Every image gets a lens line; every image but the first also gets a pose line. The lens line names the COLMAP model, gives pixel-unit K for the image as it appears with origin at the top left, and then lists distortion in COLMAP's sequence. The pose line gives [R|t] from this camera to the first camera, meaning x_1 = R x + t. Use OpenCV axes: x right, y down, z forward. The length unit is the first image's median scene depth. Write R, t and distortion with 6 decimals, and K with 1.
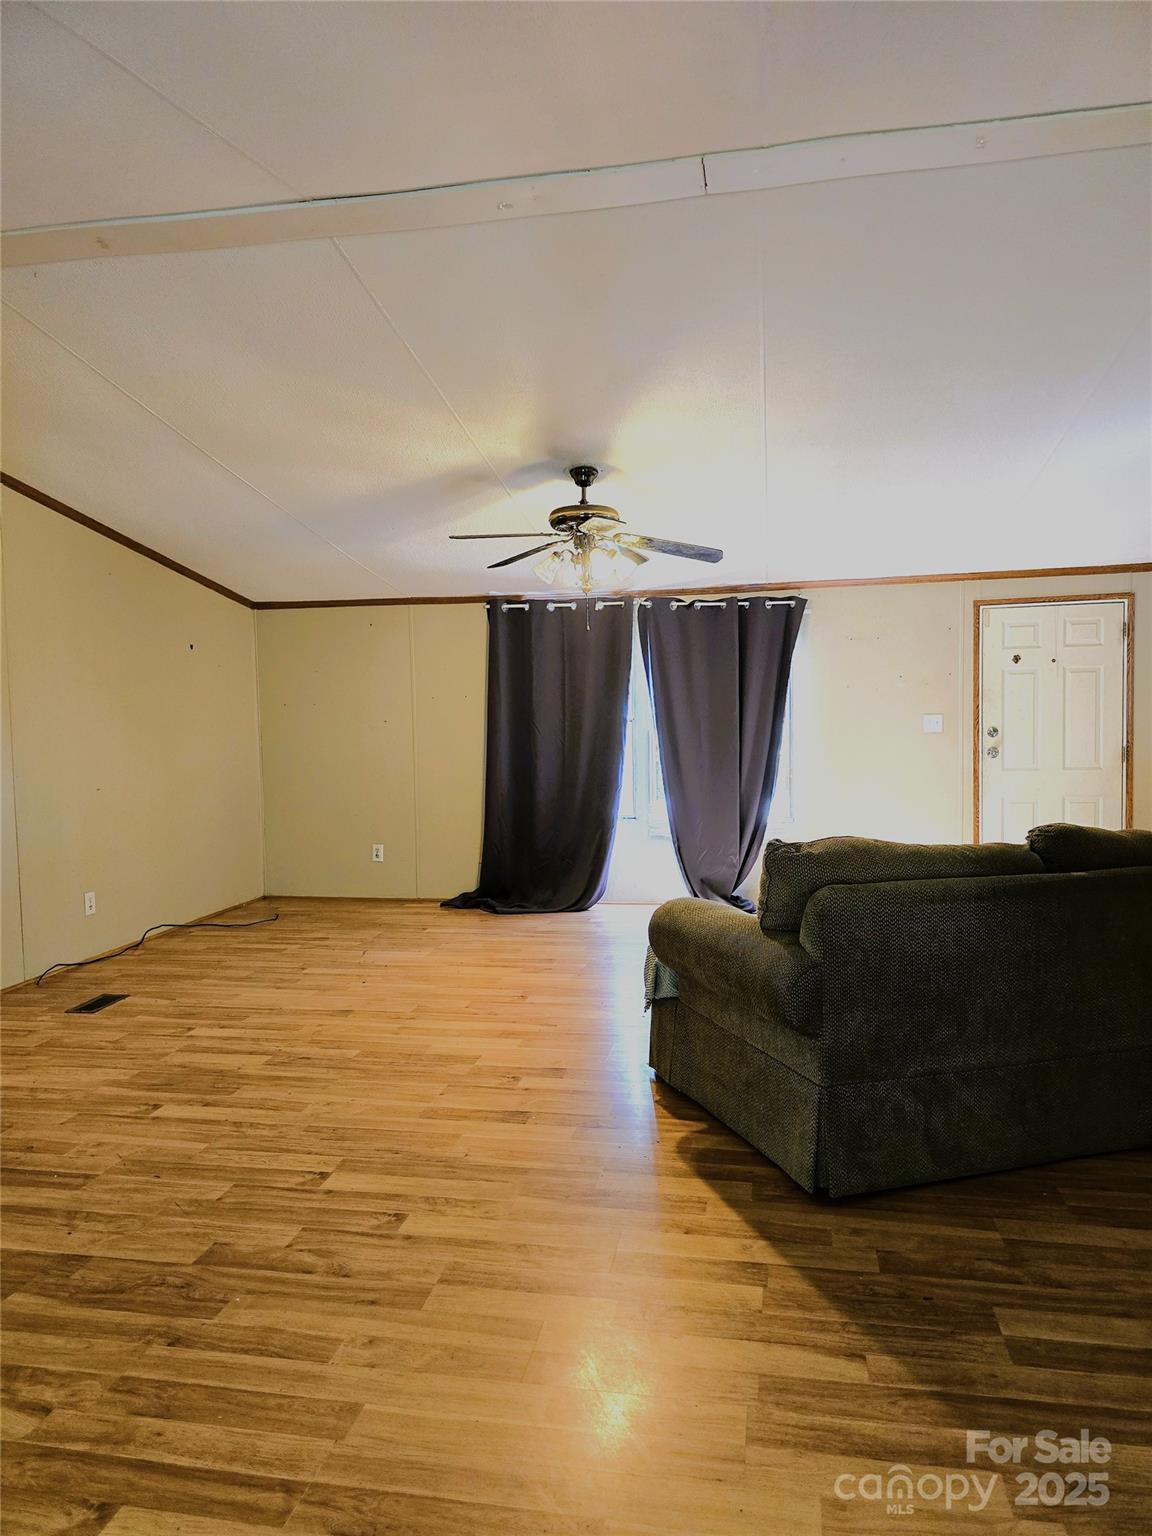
lens RADIAL K [[1038.2, 0, 576.0], [0, 1038.2, 768.0], [0, 0, 1]] dist [0.063605, -0.055089]
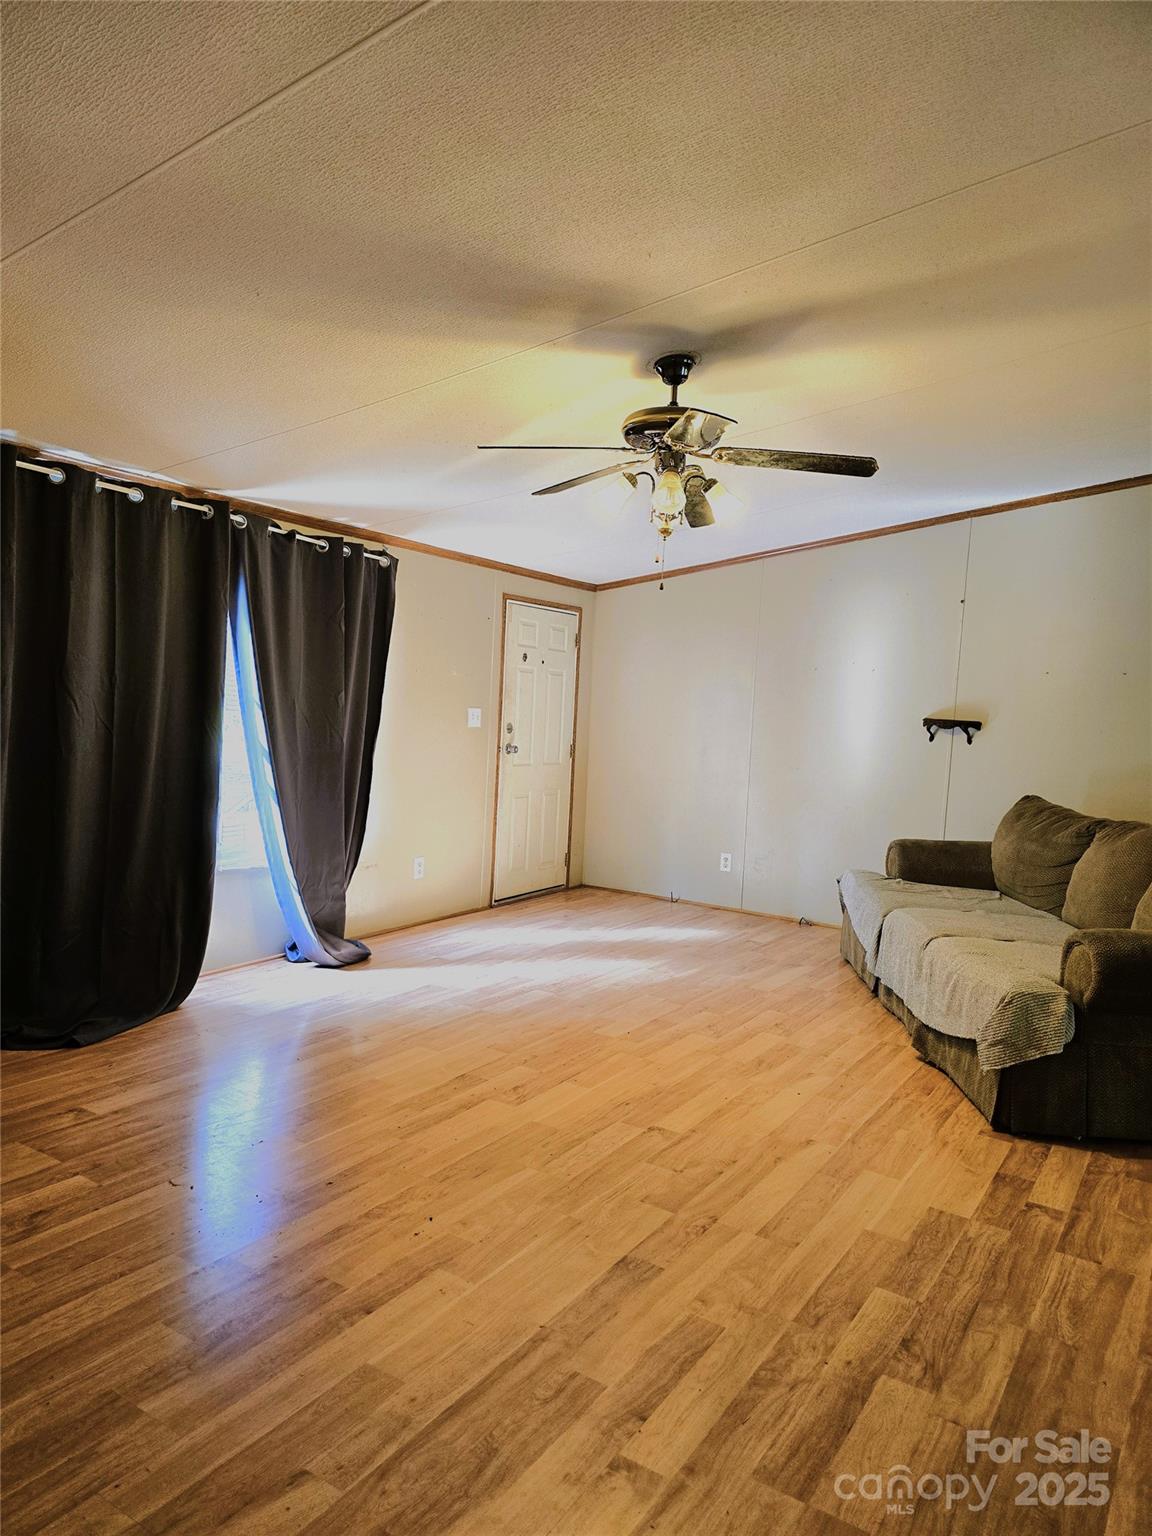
lens RADIAL K [[1038.2, 0, 576.0], [0, 1038.2, 768.0], [0, 0, 1]] dist [0.063605, -0.055089]
pose [[0.370195, -0.013551, 0.928855, -0.678597], [-0.009650, 0.999784, 0.018432, -0.021461], [-0.928904, -0.015787, 0.369984, 0.796277]]
